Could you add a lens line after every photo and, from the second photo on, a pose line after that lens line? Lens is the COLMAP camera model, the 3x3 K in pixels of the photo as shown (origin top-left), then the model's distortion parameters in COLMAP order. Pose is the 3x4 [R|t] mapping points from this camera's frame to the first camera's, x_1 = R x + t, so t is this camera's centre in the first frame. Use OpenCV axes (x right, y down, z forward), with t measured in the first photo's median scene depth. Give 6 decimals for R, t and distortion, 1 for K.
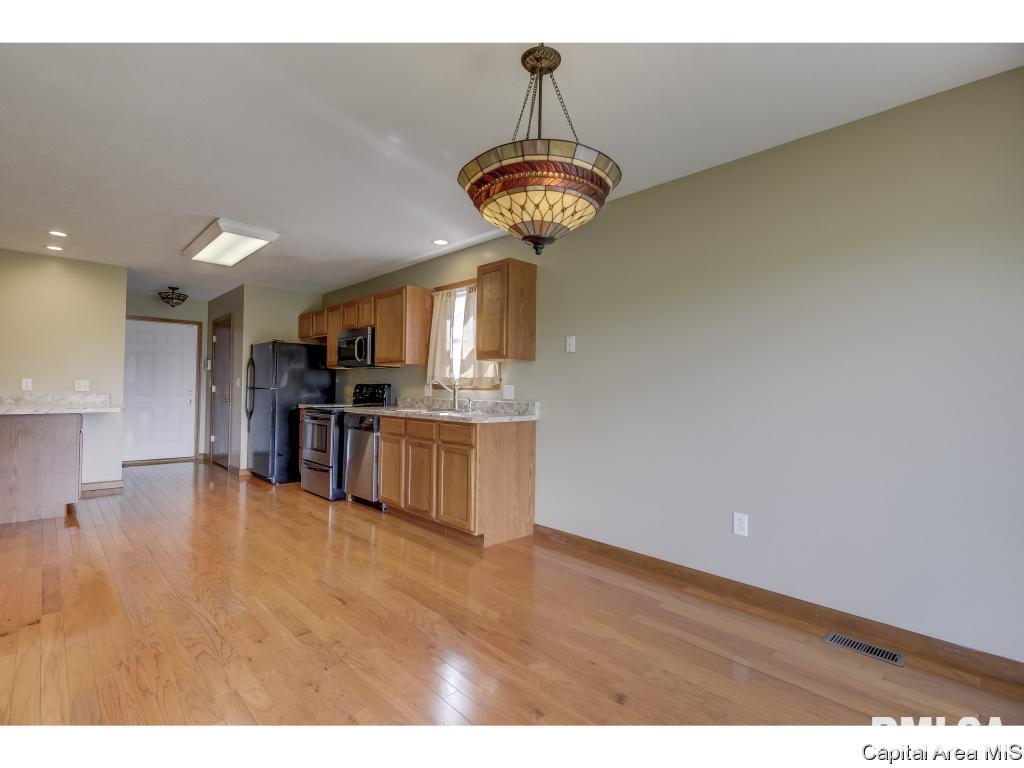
lens RADIAL K [[485.8, 0, 508.2], [0, 485.8, 387.3], [0, 0, 1]] dist [0.004738, -0.000988]
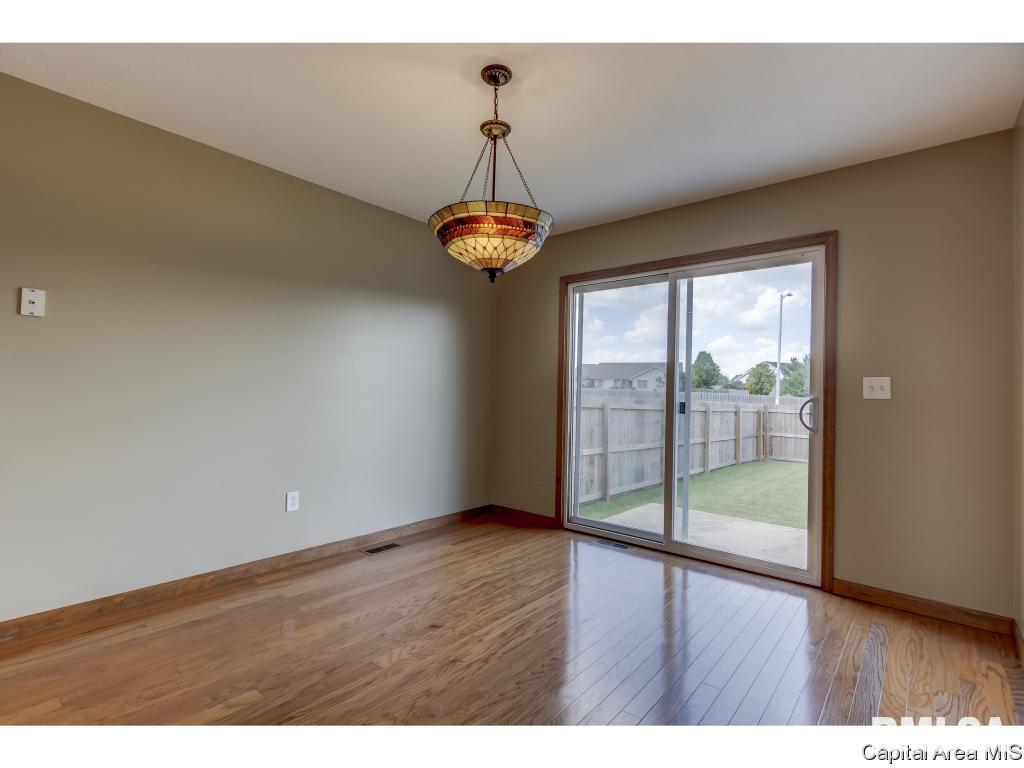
lens RADIAL K [[485.8, 0, 508.2], [0, 485.8, 387.3], [0, 0, 1]] dist [0.004738, -0.000988]
pose [[-0.102573, -0.011559, 0.994658, -0.397268], [-0.034392, 0.999376, 0.008068, -0.006473], [-0.994131, -0.033381, -0.102906, 0.354625]]
